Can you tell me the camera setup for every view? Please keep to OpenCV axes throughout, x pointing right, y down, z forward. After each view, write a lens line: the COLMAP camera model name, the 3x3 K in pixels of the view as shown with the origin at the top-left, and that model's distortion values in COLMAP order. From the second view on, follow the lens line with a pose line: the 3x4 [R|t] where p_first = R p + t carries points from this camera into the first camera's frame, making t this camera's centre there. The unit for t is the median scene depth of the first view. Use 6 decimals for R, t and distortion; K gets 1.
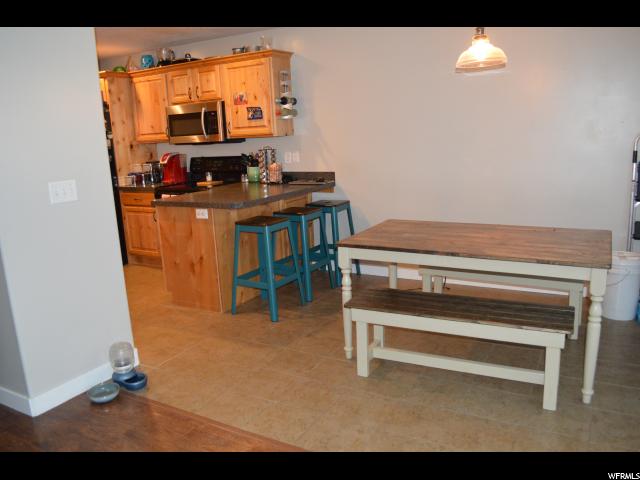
lens RADIAL K [[508.7, 0, 320.0], [0, 508.7, 240.0], [0, 0, 1]] dist [-0.090657, 0.000874]
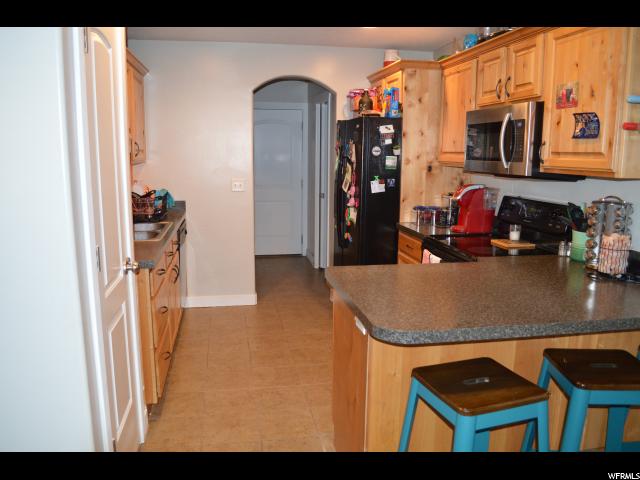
lens RADIAL K [[508.7, 0, 320.0], [0, 508.7, 240.0], [0, 0, 1]] dist [-0.090657, 0.000874]
pose [[0.647212, 0.179952, -0.740766, 0.068232], [-0.198732, 0.977966, 0.063940, -0.117514], [0.735950, 0.105831, 0.668713, 0.483636]]
